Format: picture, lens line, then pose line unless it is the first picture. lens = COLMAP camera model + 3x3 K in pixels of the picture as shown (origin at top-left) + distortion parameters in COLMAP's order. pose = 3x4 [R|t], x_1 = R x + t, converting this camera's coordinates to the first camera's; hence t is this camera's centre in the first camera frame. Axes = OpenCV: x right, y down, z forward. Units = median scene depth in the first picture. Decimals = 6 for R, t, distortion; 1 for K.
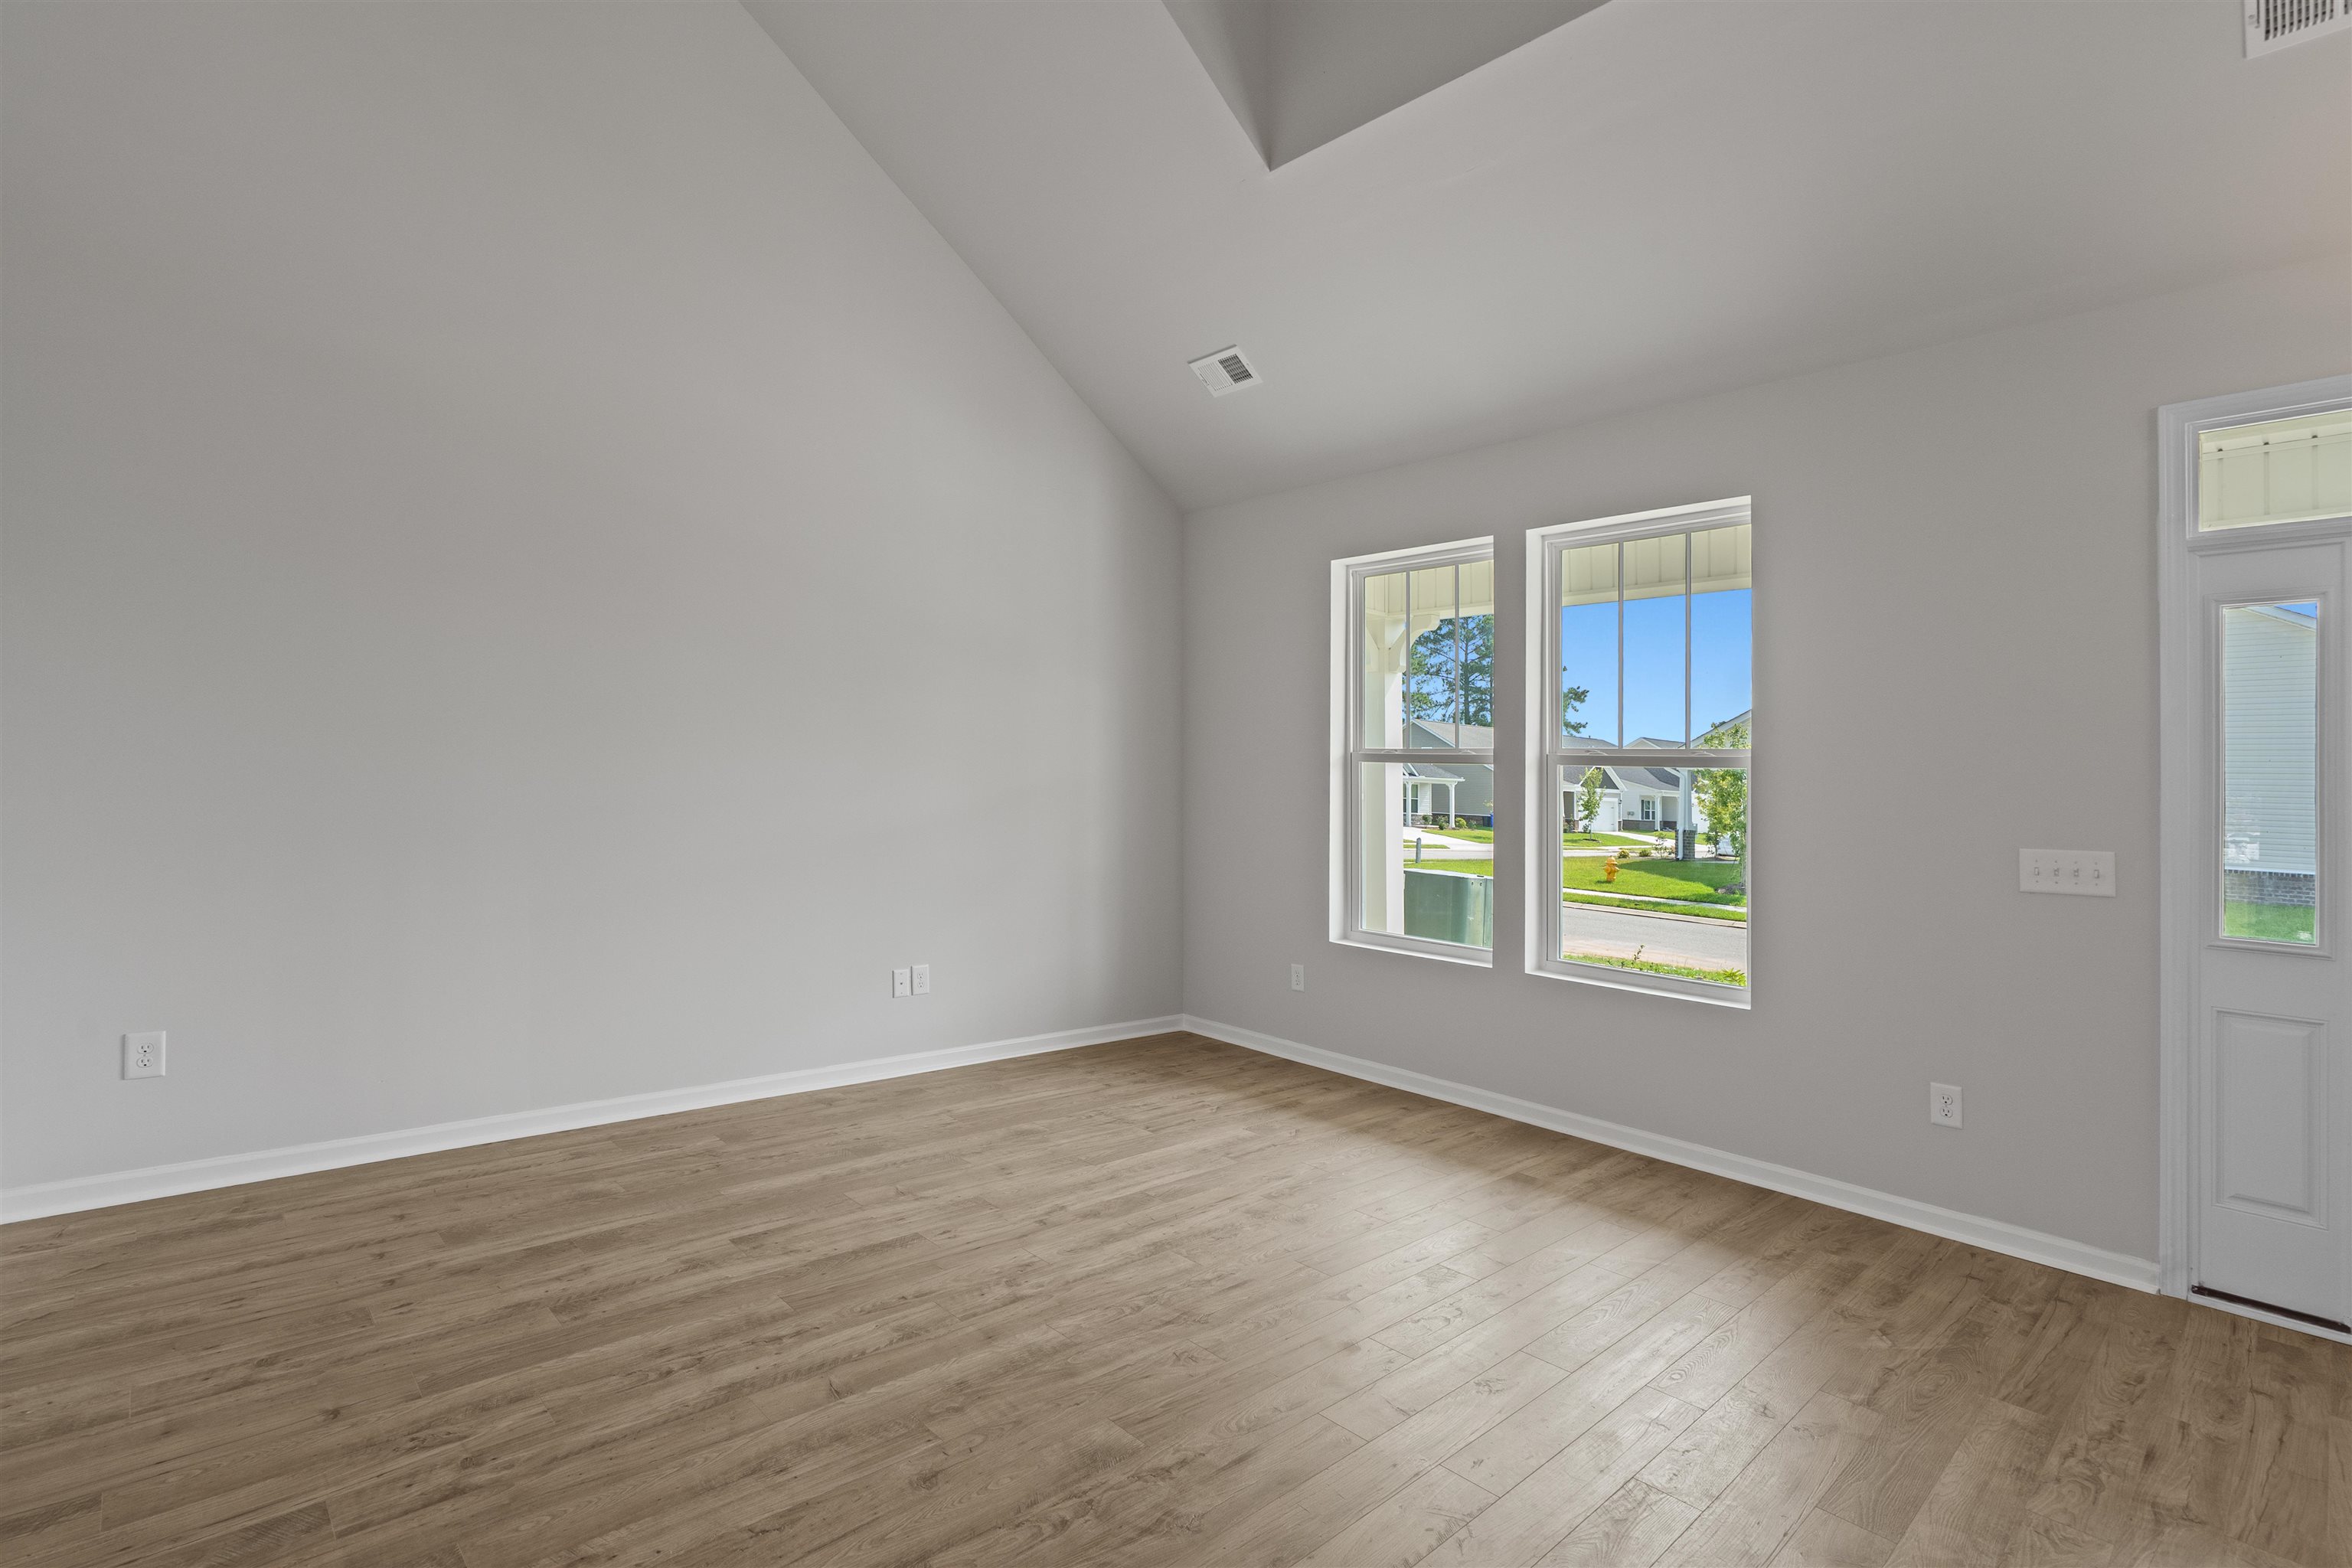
lens RADIAL K [[1120.8, 0, 1181.7], [0, 1120.8, 792.4], [0, 0, 1]] dist [0.000515, 0.000263]
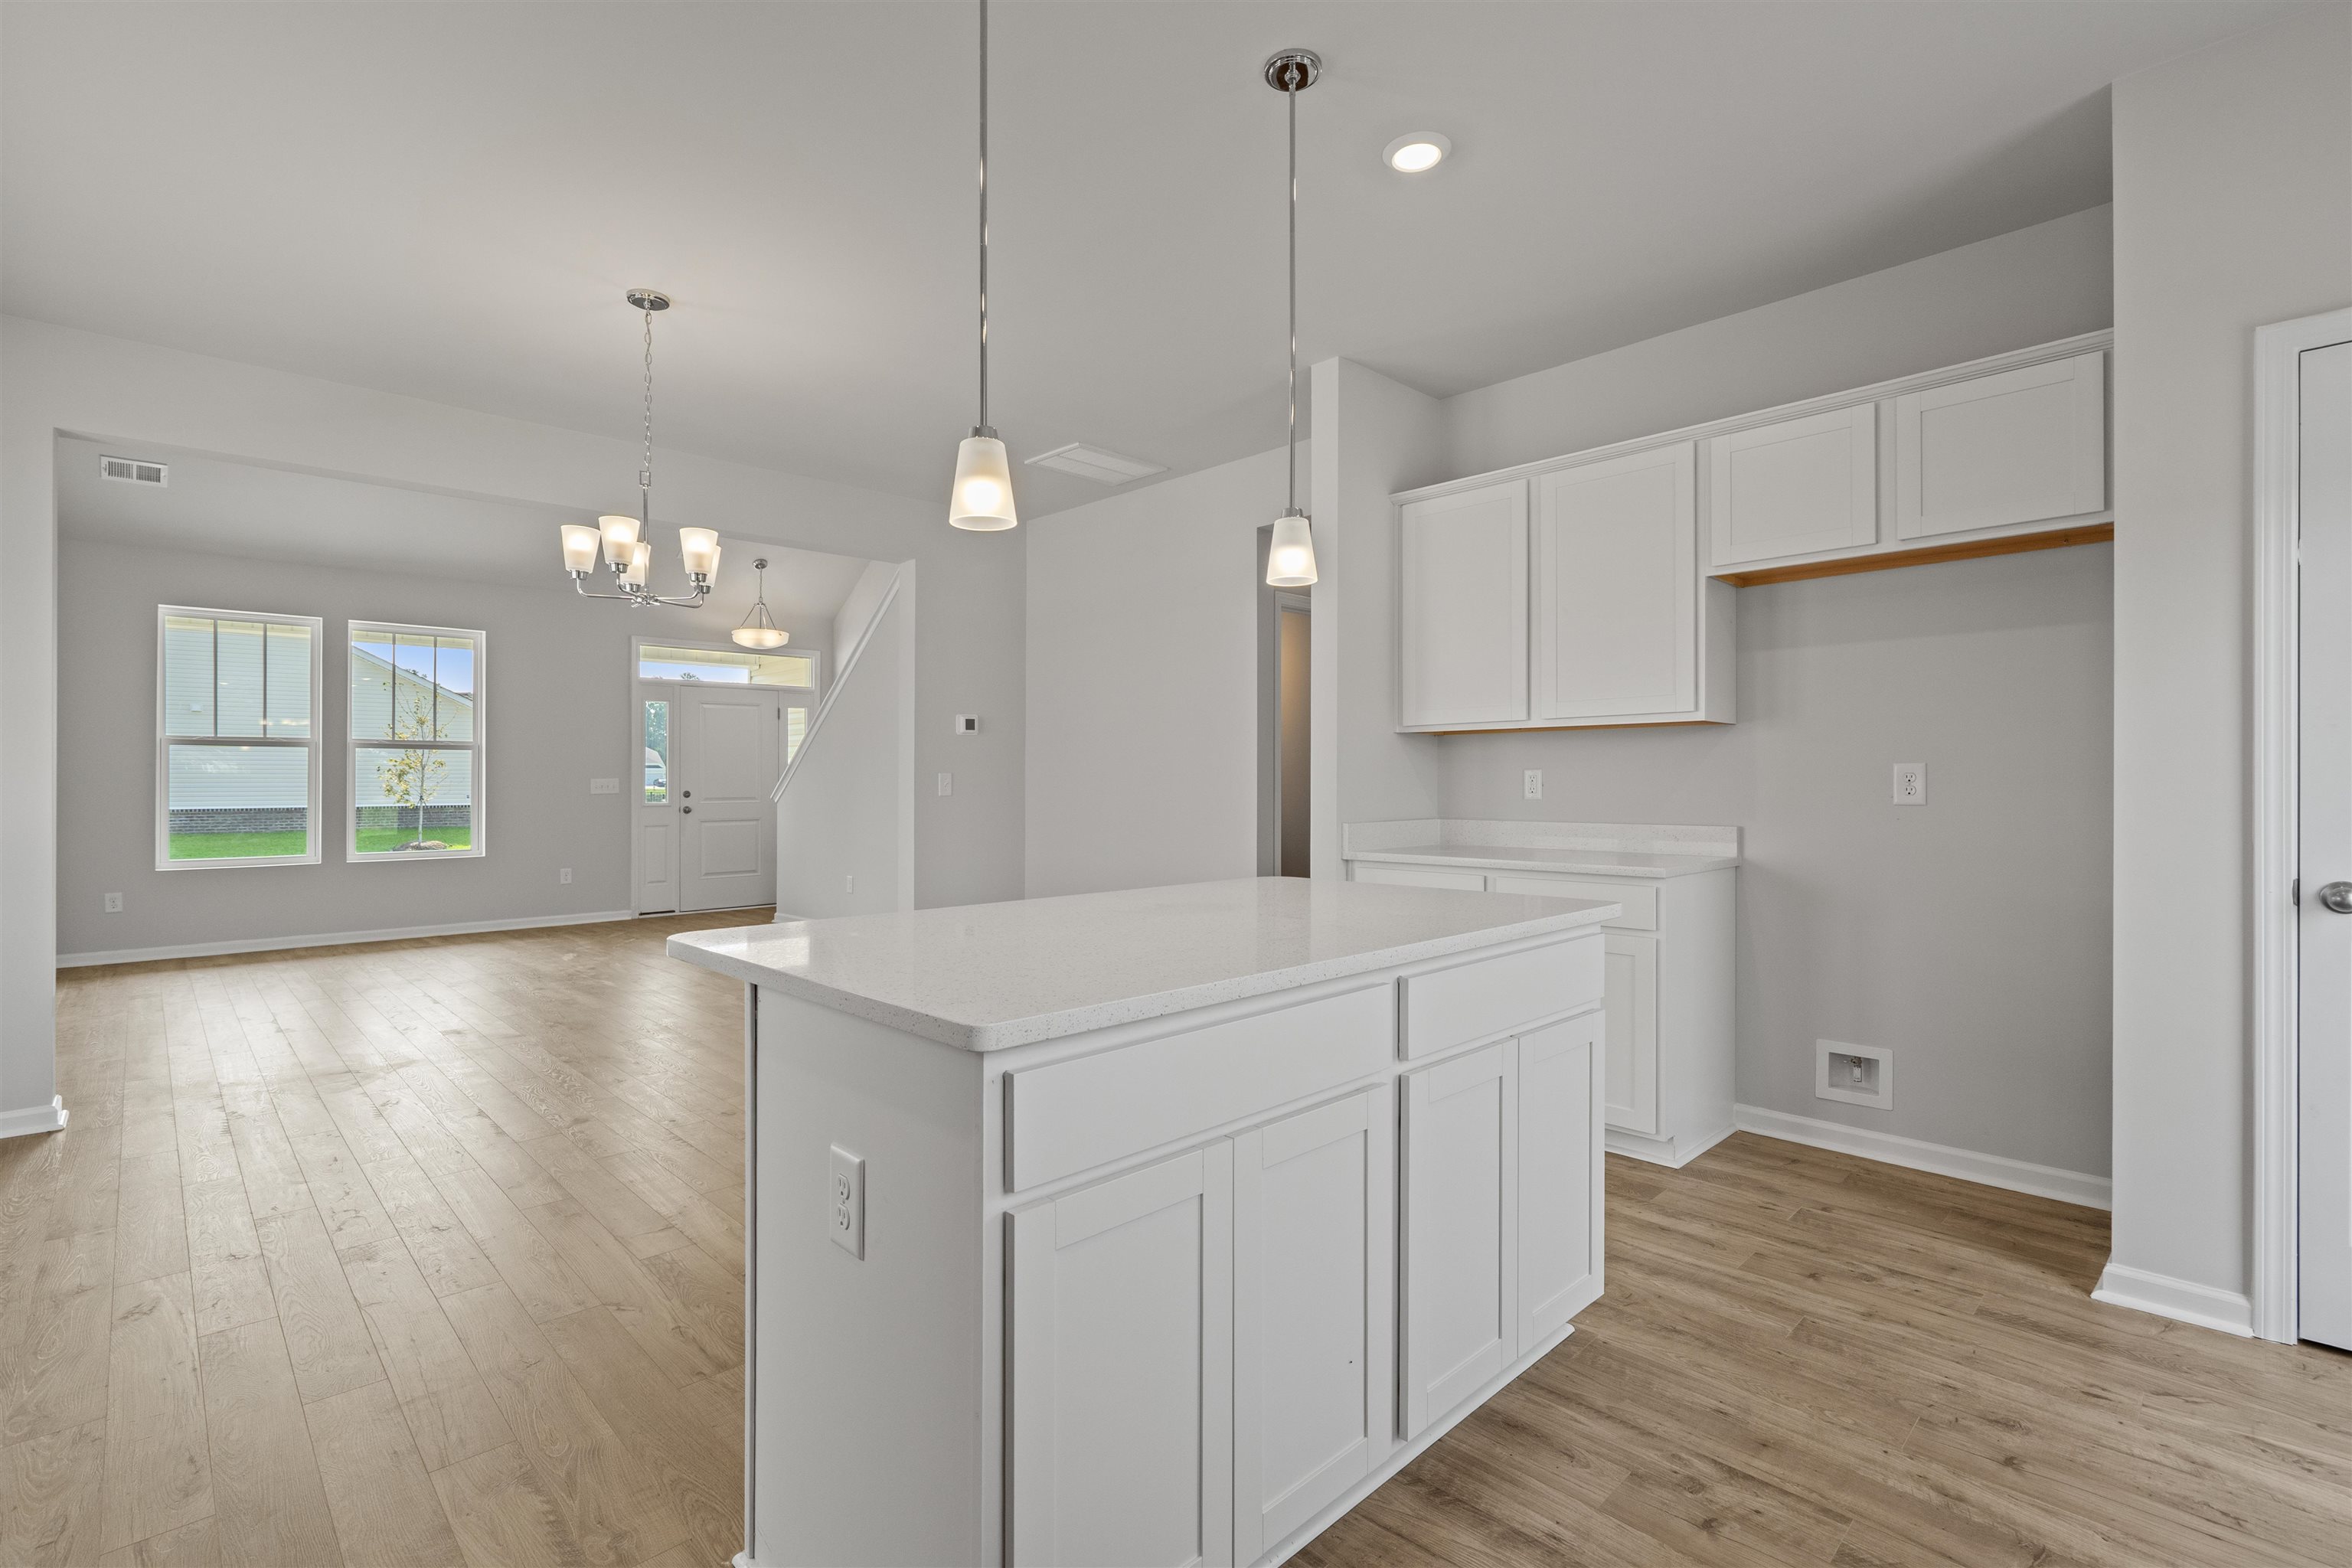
lens RADIAL K [[1071.9, 0, 1178.1], [0, 1071.9, 797.3], [0, 0, 1]] dist [-0.003373, 0.001272]
pose [[-0.011717, -0.054683, 0.998435, -2.025095], [0.006070, 0.998481, 0.054757, -0.042846], [-0.999913, 0.006703, -0.011368, -0.465503]]
